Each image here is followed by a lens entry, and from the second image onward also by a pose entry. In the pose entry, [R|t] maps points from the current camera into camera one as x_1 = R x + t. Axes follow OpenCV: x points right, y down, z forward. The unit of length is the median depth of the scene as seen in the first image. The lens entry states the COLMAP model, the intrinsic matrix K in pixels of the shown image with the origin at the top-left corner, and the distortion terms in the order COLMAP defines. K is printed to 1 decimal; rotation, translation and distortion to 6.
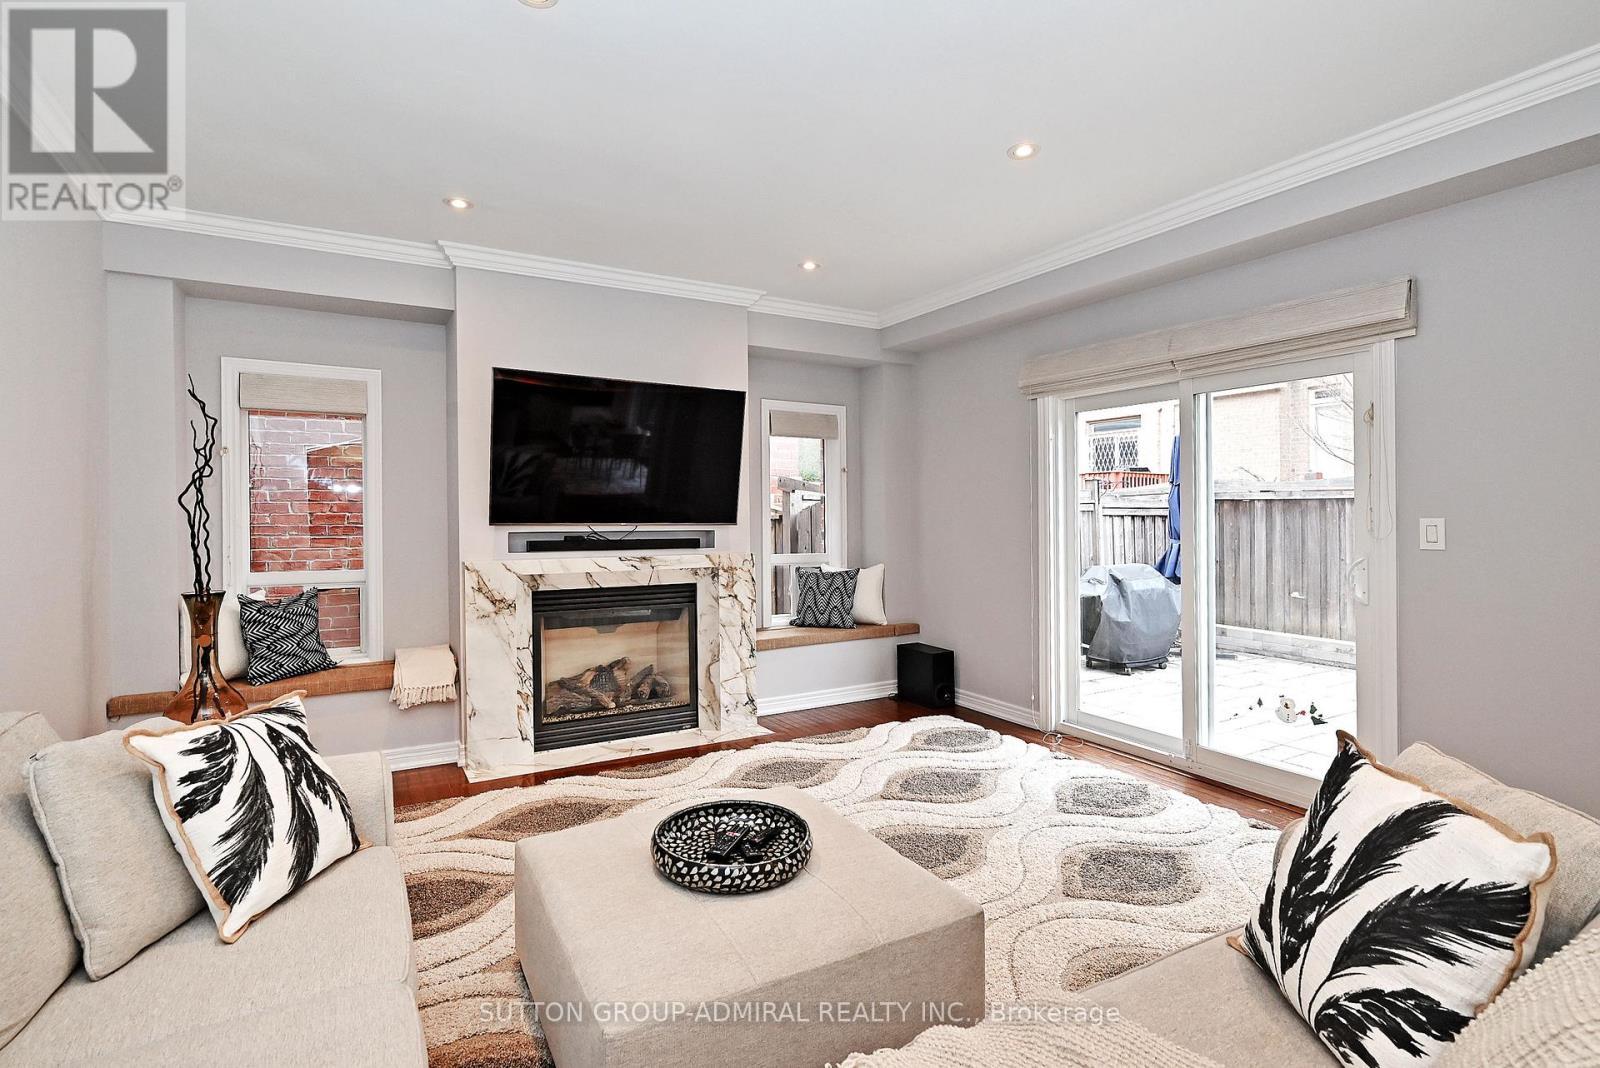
lens RADIAL K [[742.1, 0, 801.1], [0, 742.1, 521.1], [0, 0, 1]] dist [-0.001639, 0.000310]
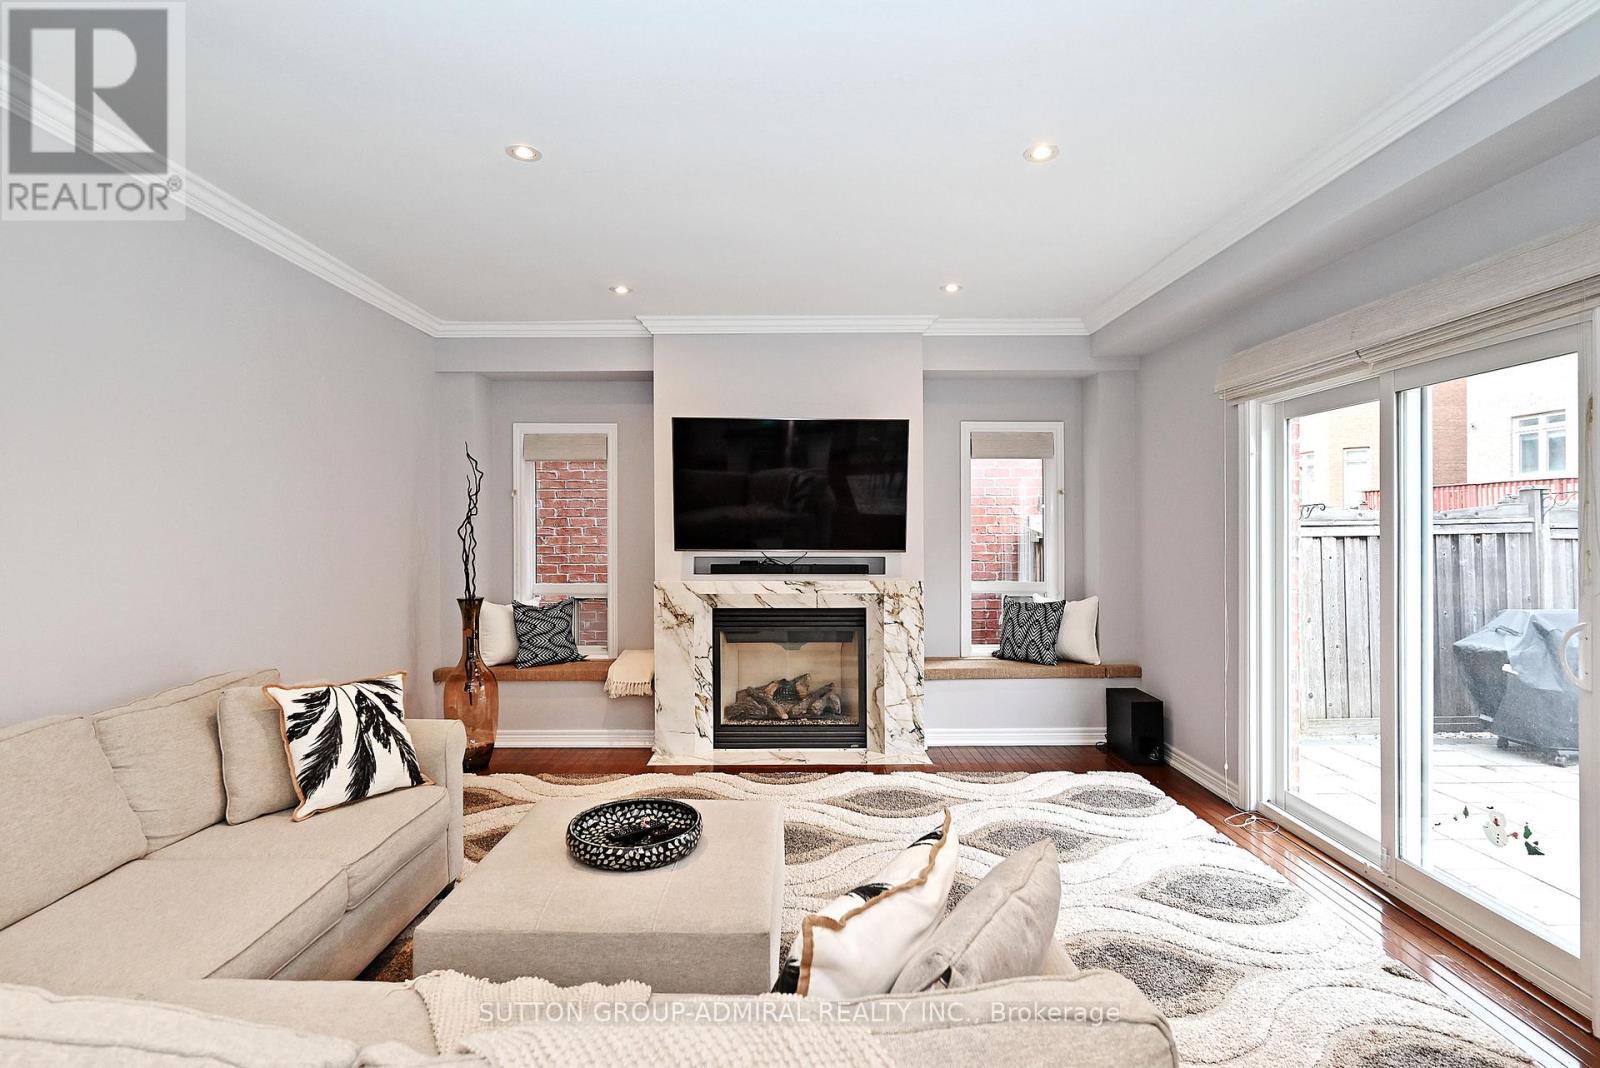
lens RADIAL K [[780.8, 0, 822.8], [0, 780.8, 533.0], [0, 0, 1]] dist [-0.002573, 0.000639]
pose [[0.877985, 0.004316, -0.478668, 0.365354], [-0.005466, 0.999985, -0.001008, -0.021691], [0.478657, 0.003502, 0.877995, 0.020170]]
